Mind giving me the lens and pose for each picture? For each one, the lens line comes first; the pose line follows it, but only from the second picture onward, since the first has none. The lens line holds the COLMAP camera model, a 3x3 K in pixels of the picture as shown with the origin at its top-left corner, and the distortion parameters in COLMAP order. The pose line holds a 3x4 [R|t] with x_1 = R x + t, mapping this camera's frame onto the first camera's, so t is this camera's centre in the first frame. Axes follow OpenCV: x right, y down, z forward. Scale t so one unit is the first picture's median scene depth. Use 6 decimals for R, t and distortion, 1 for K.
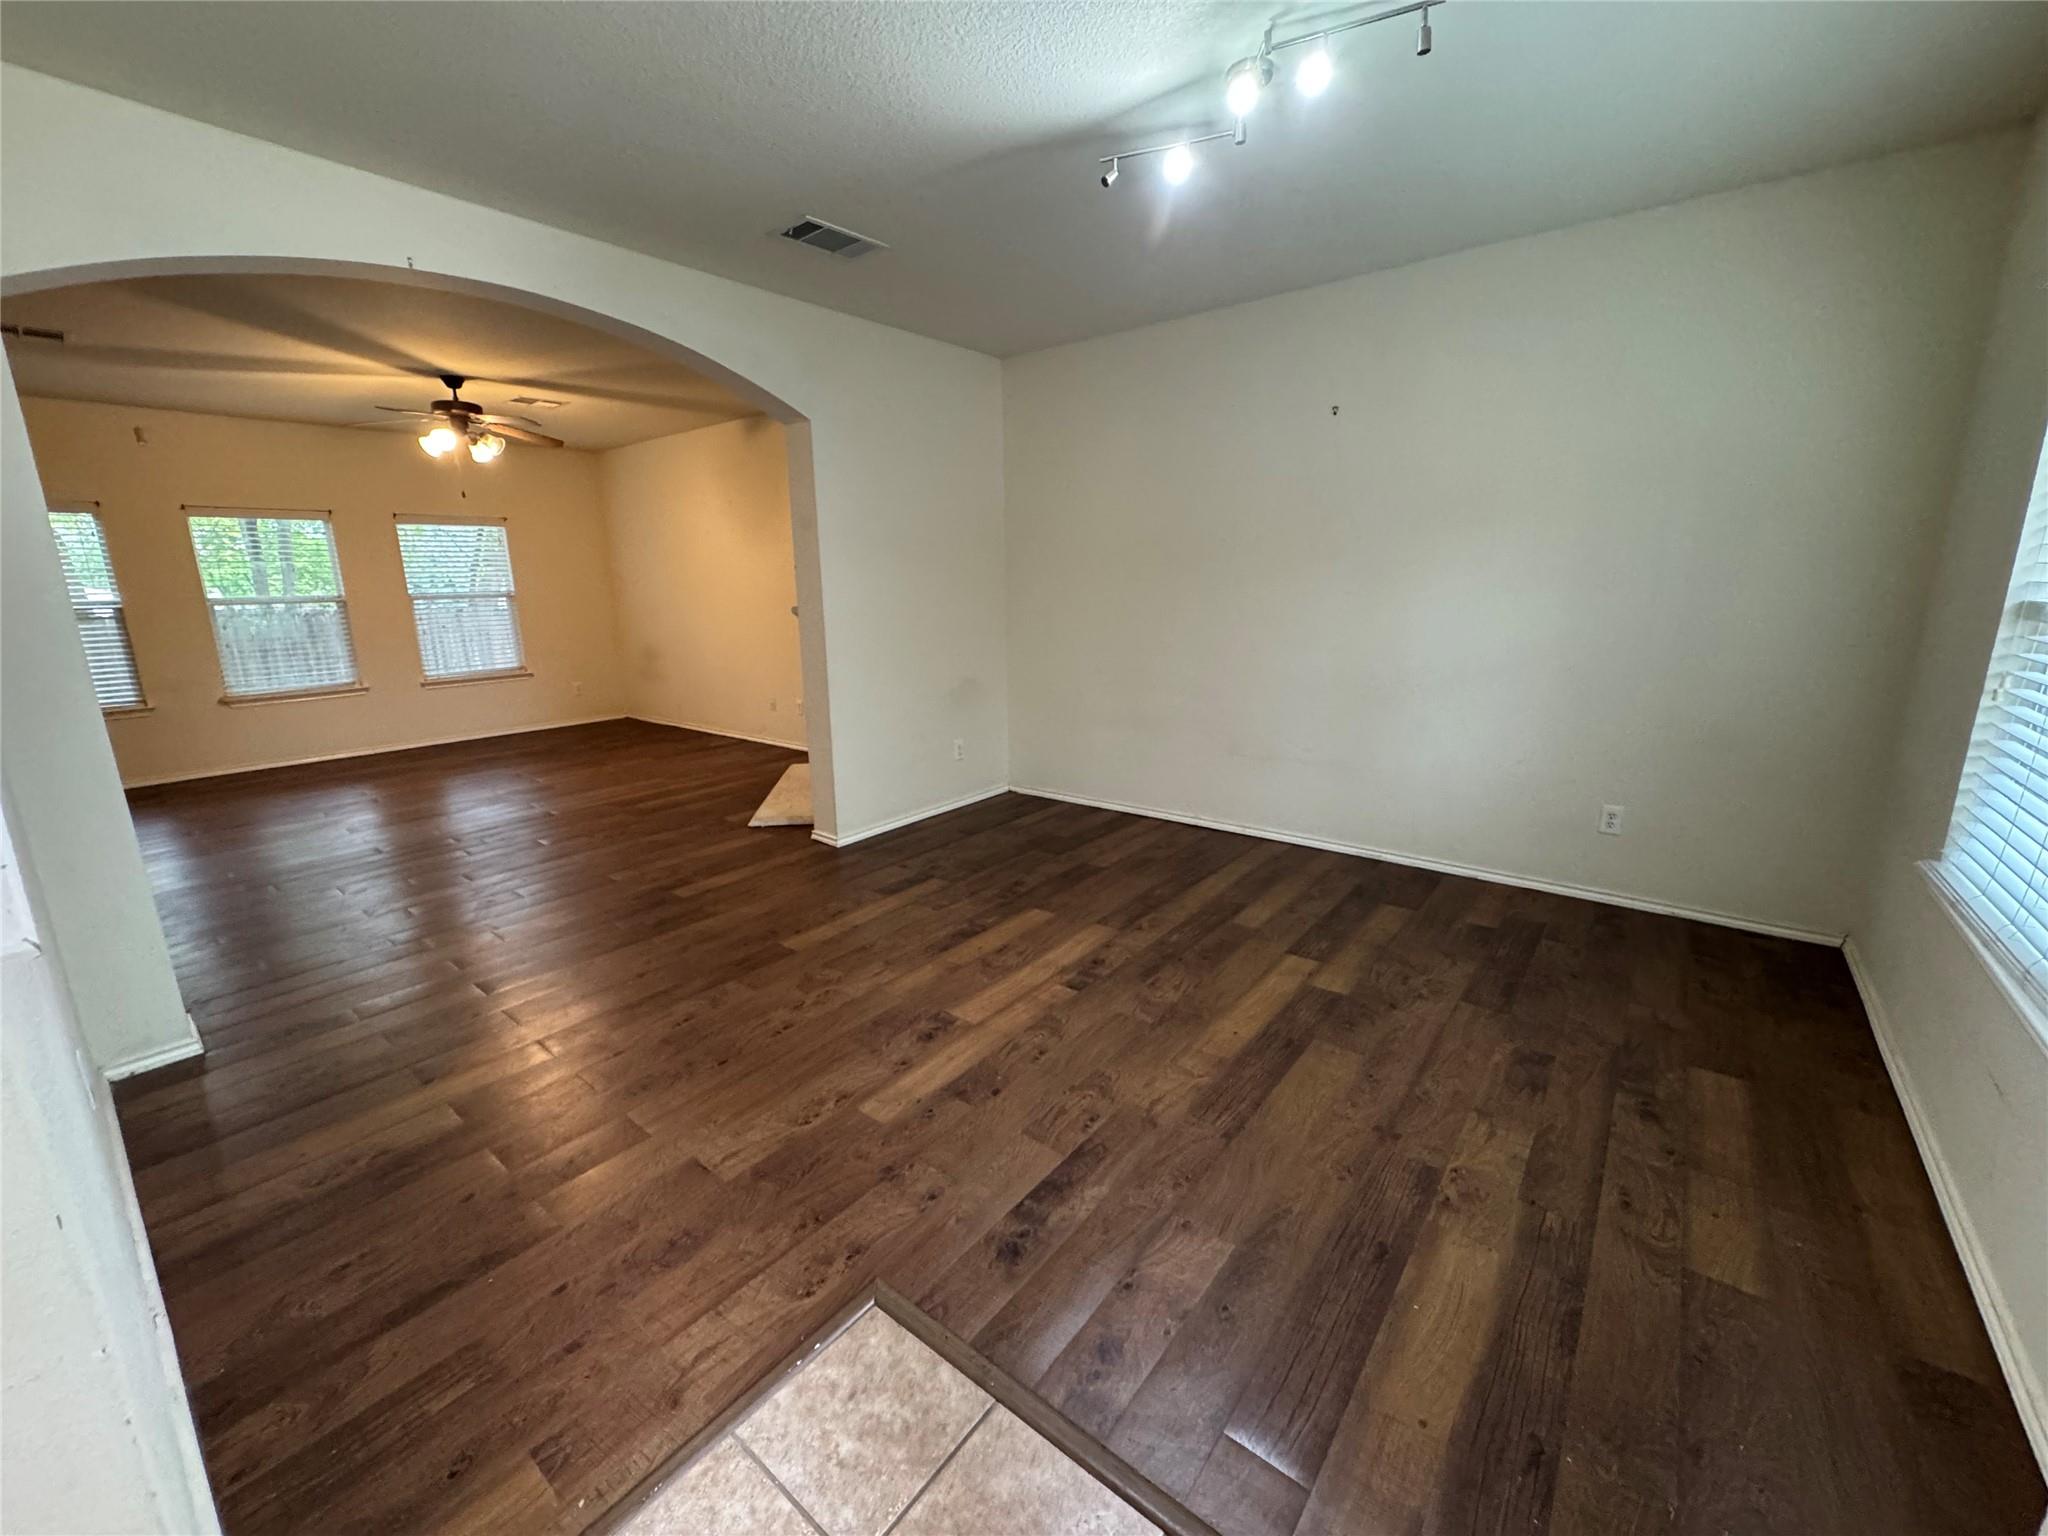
lens RADIAL K [[817.3, 0, 1024.0], [0, 817.3, 768.0], [0, 0, 1]] dist [-0.001988, 0.000481]
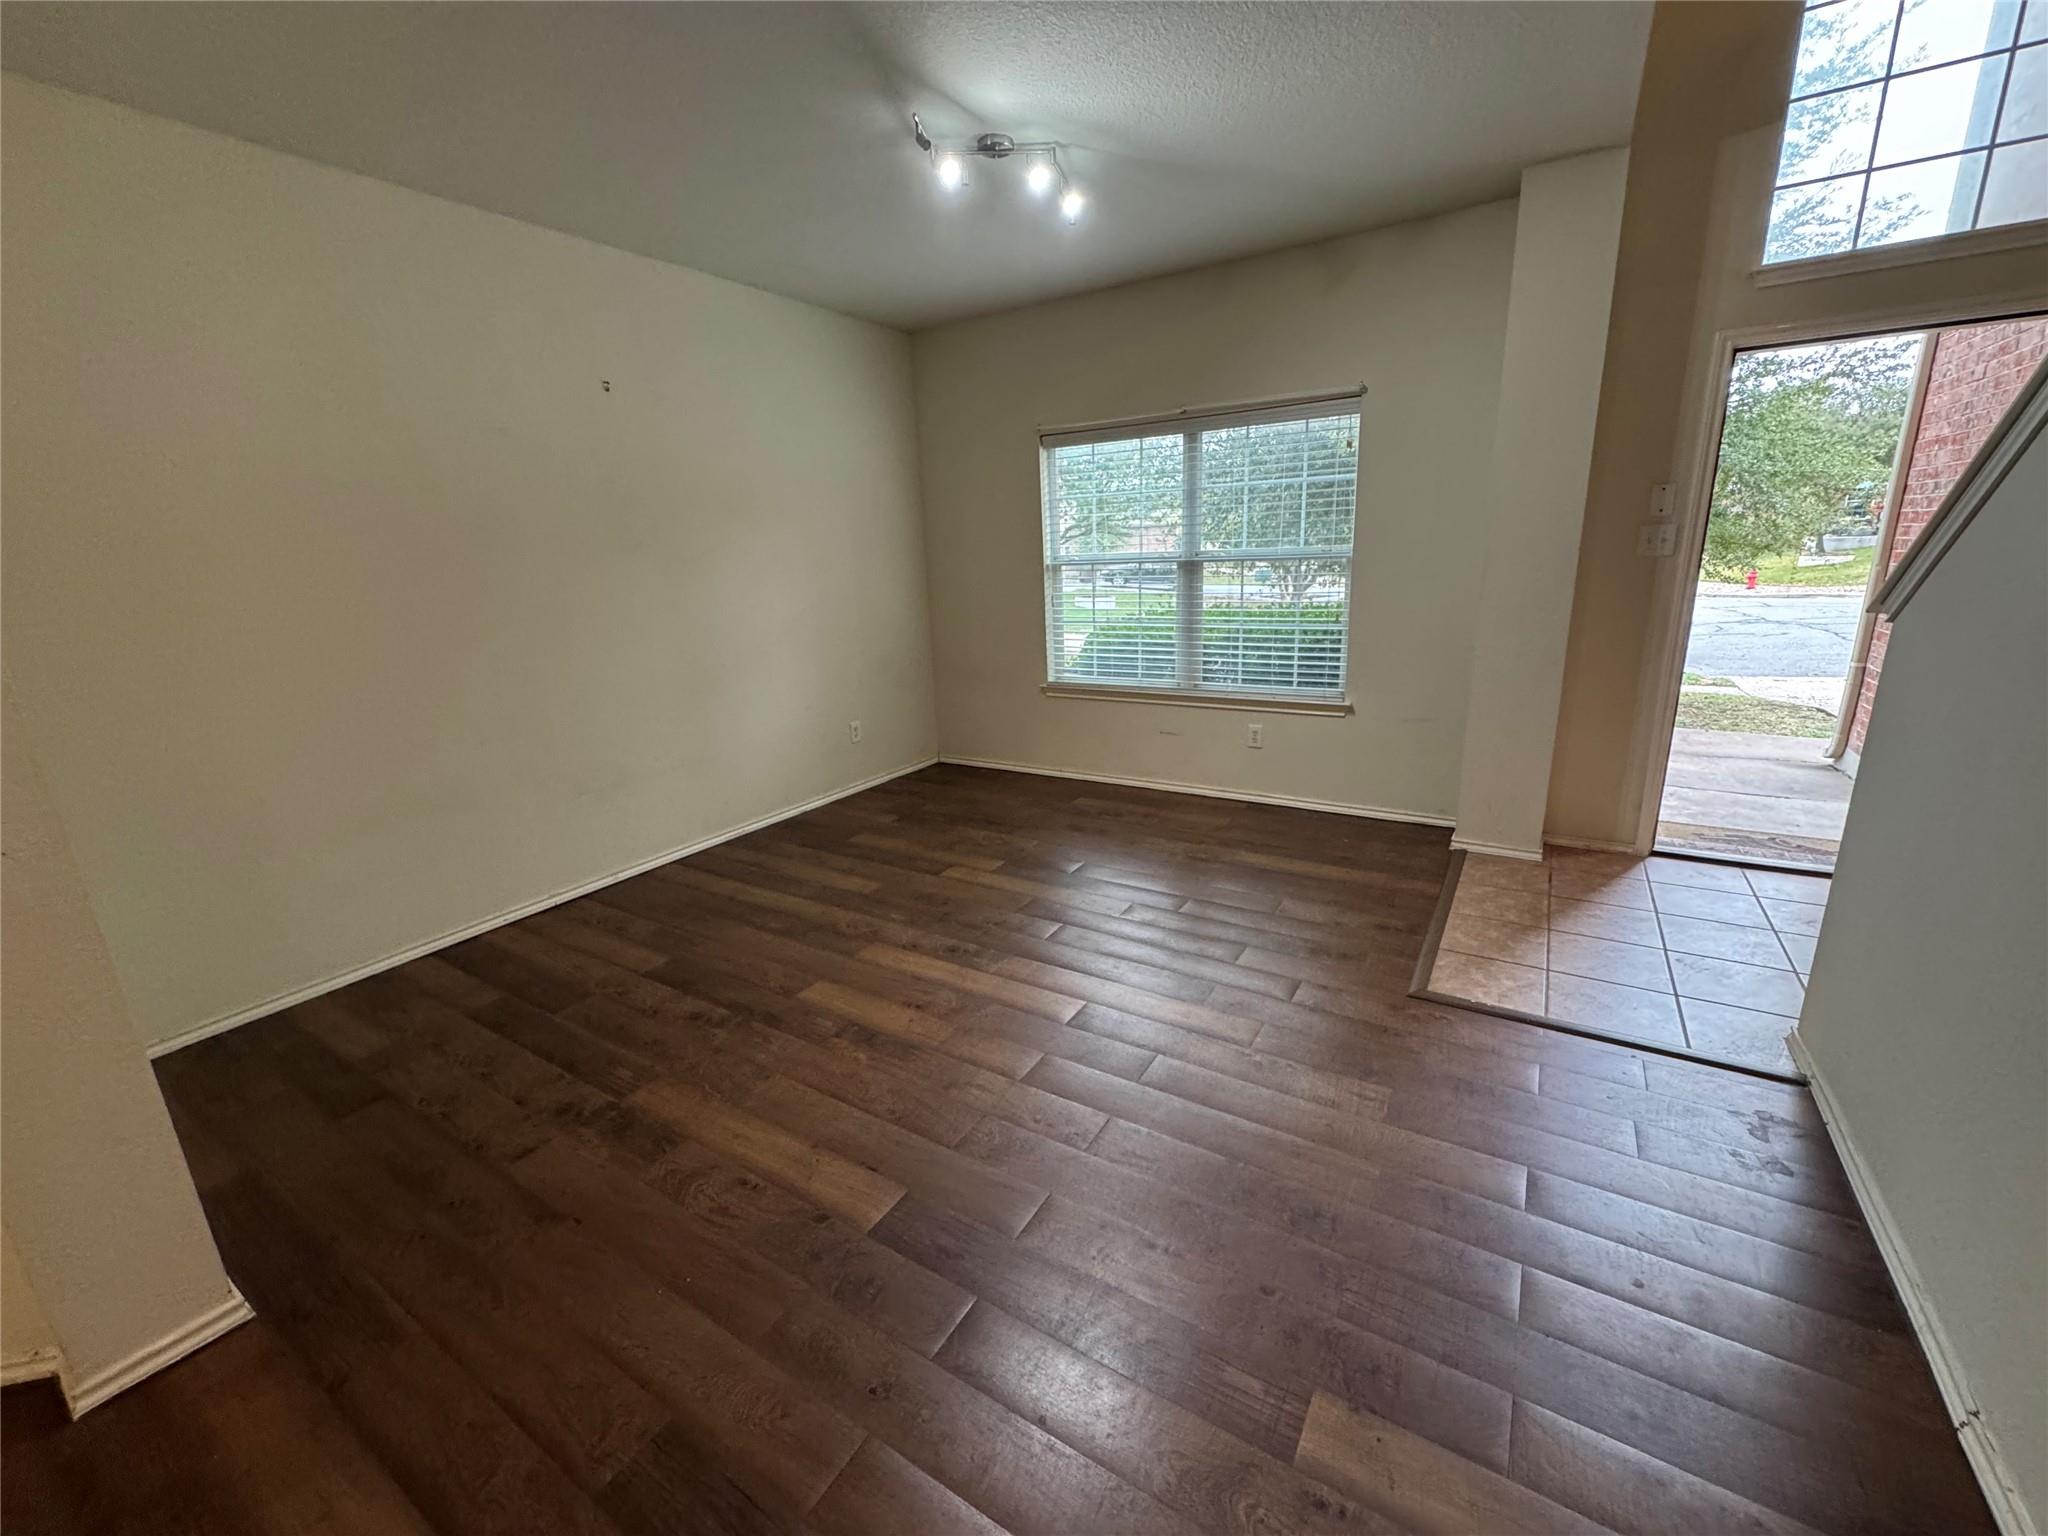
lens RADIAL K [[817.3, 0, 1024.0], [0, 817.3, 768.0], [0, 0, 1]] dist [-0.001988, 0.000481]
pose [[-0.101090, -0.240807, 0.965294, -0.770792], [0.267115, 0.928069, 0.259495, -0.185581], [-0.958348, 0.284077, -0.029495, 0.840543]]
